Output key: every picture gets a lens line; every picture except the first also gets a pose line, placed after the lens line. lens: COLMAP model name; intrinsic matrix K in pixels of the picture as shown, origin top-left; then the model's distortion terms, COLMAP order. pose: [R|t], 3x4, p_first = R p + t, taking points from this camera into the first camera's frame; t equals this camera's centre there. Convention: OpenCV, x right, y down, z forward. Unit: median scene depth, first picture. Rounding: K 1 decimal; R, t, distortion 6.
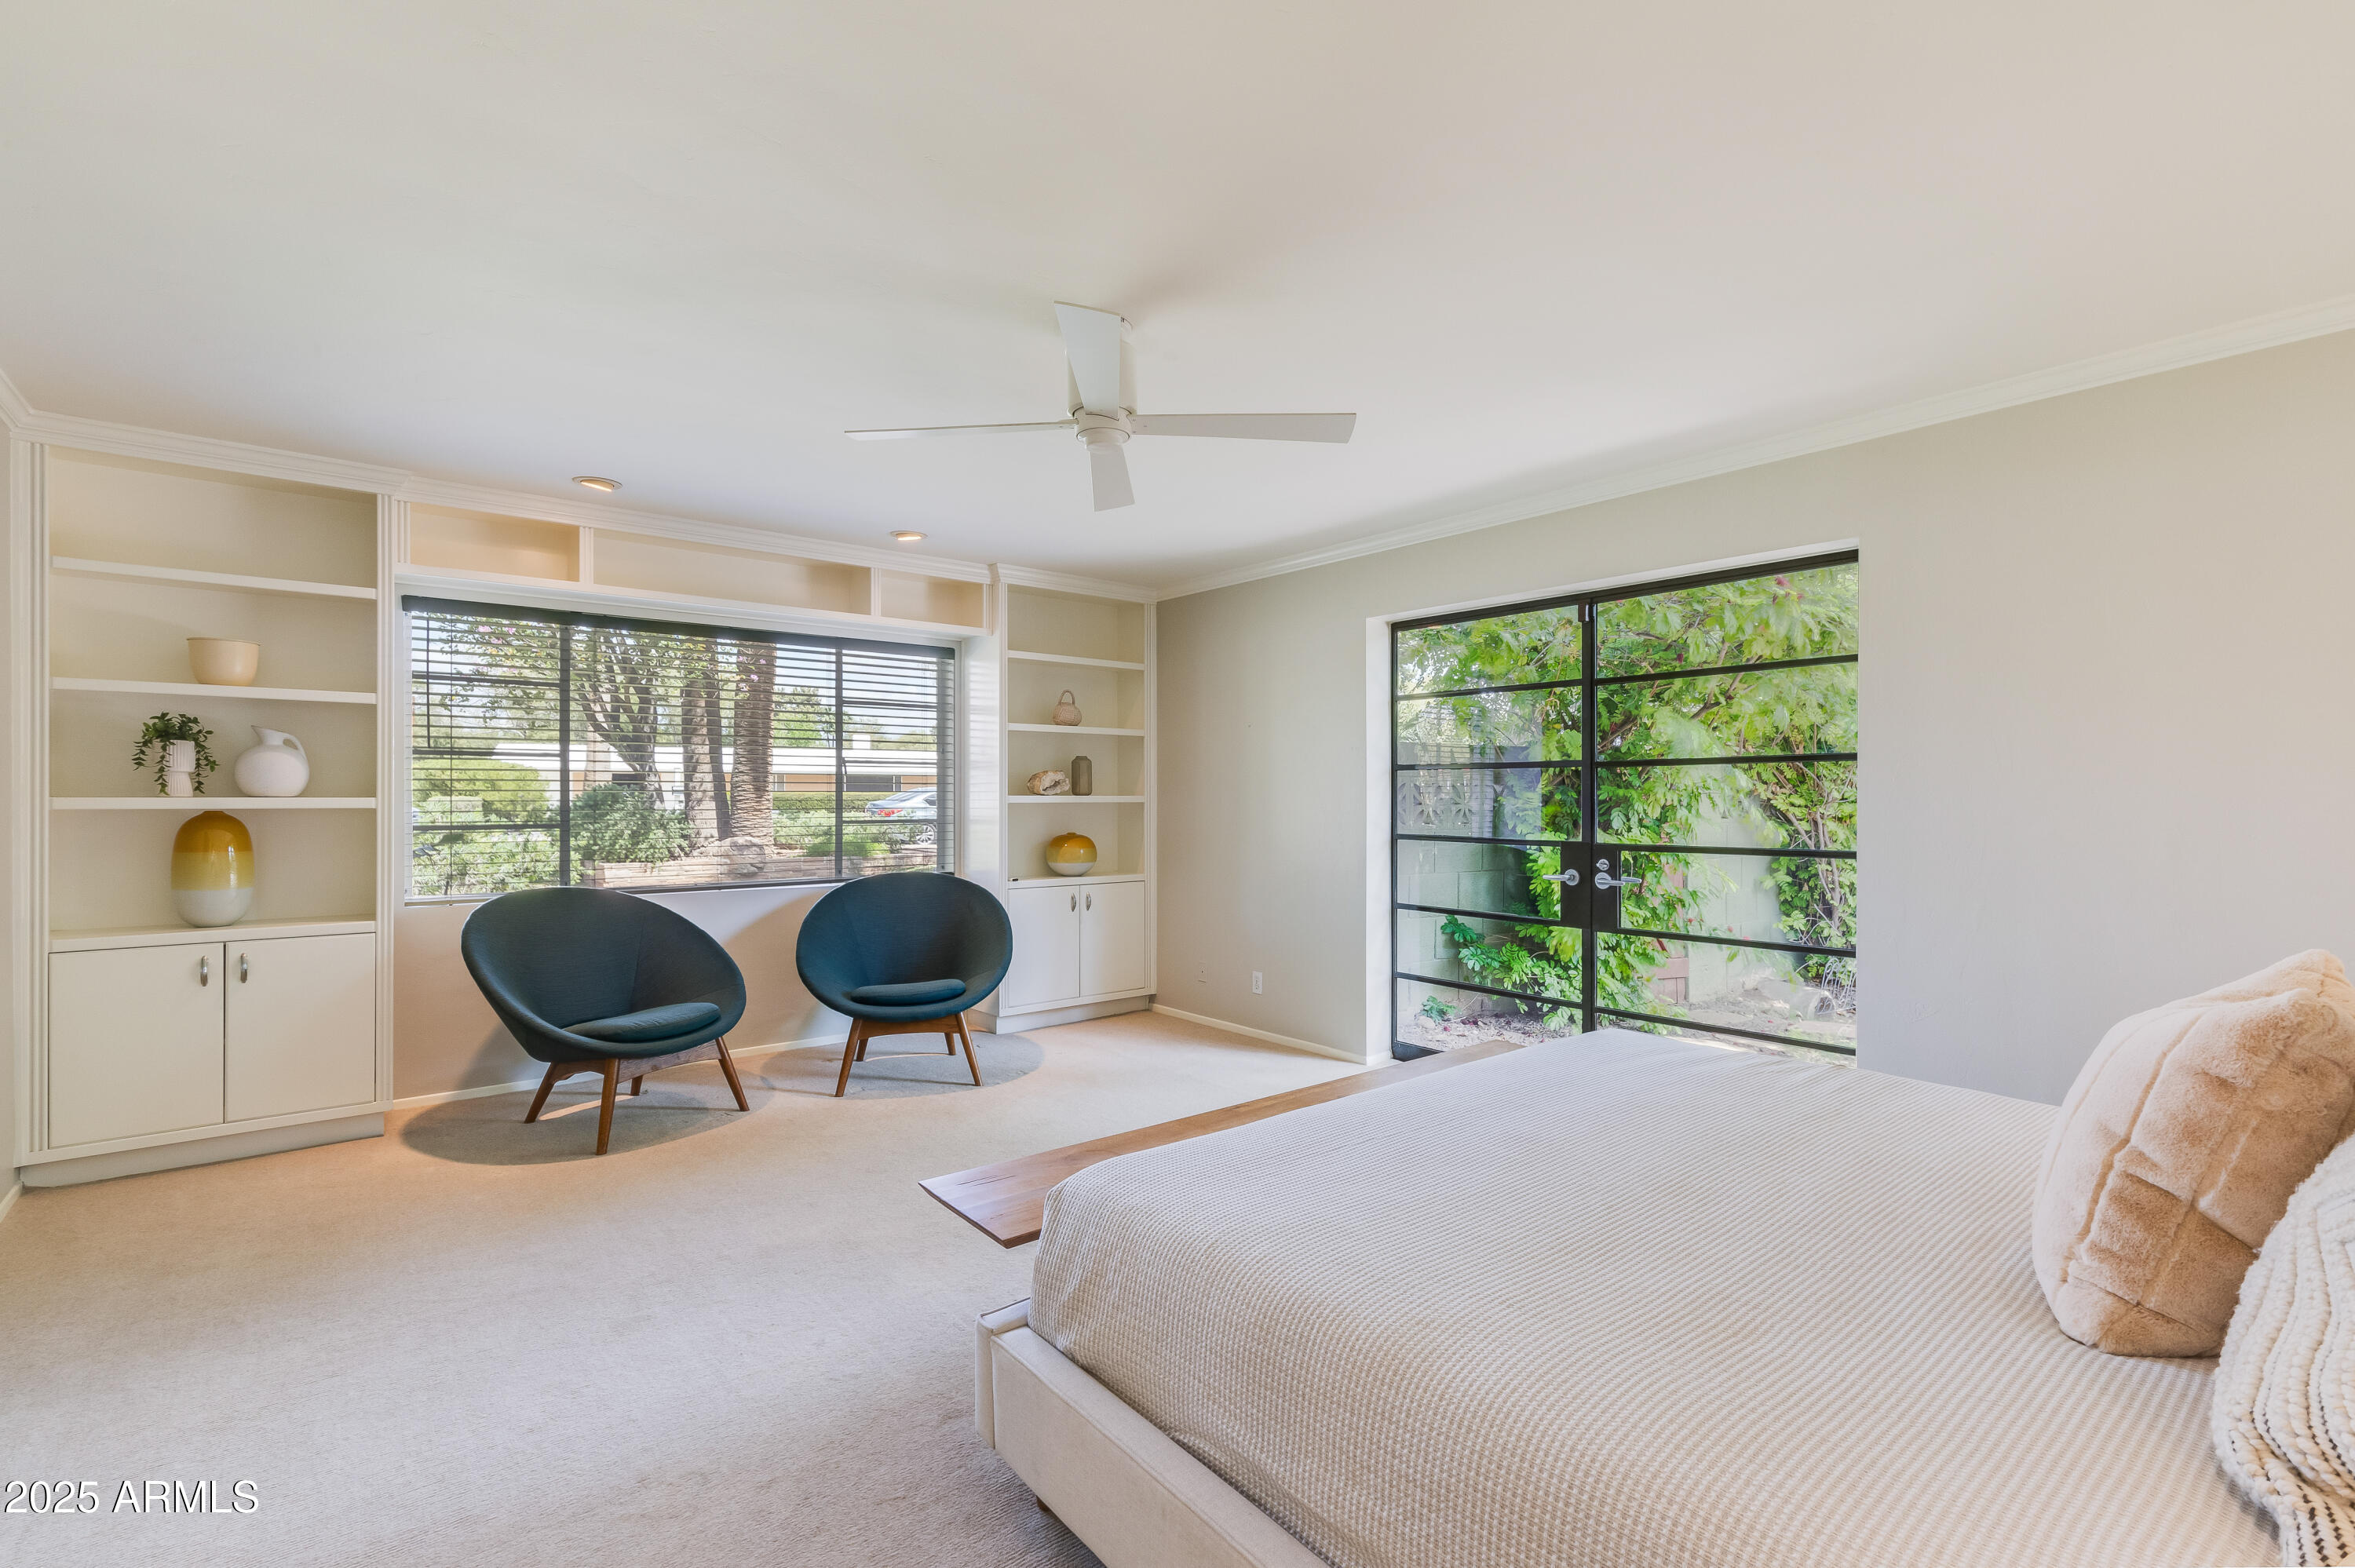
lens RADIAL K [[1049.1, 0, 1196.5], [0, 1049.1, 790.8], [0, 0, 1]] dist [0.003883, -0.000034]
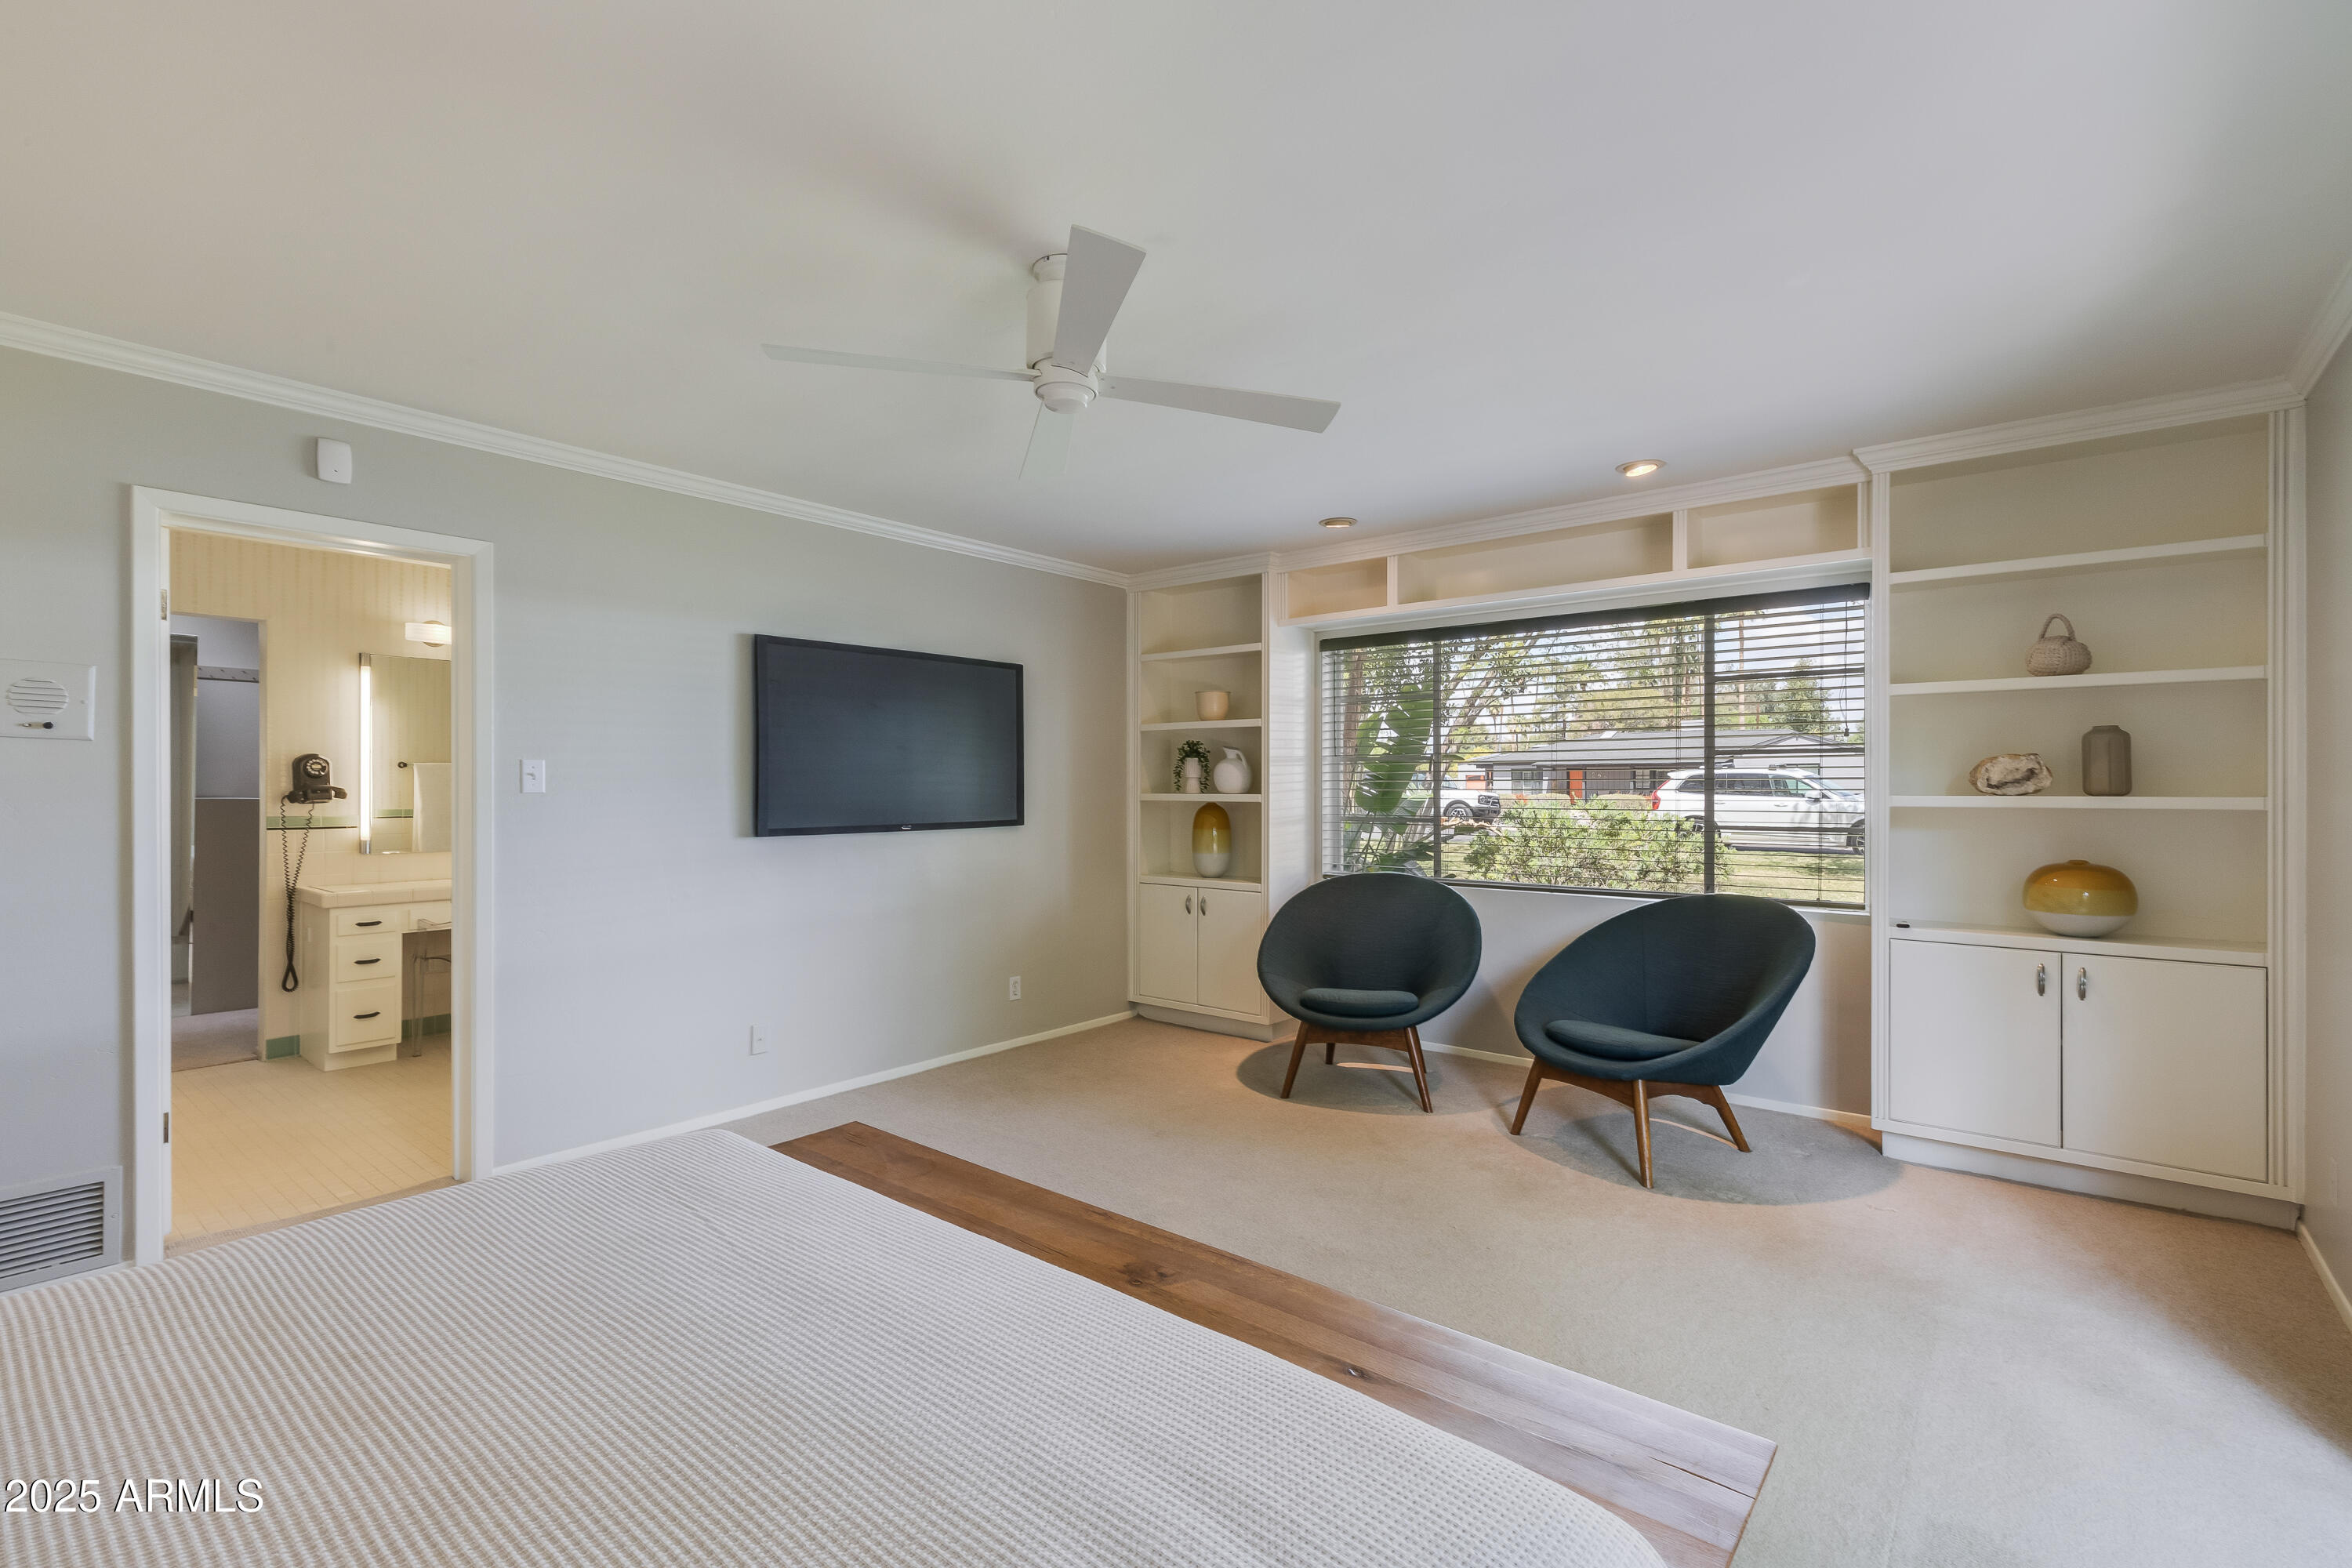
lens RADIAL K [[1047.9, 0, 1193.5], [0, 1047.9, 785.9], [0, 0, 1]] dist [0.003883, -0.000034]
pose [[0.199007, -0.006478, -0.979977, 0.516993], [0.000009, 0.999978, -0.006608, 0.004116], [0.979998, 0.001306, 0.199002, 0.610930]]
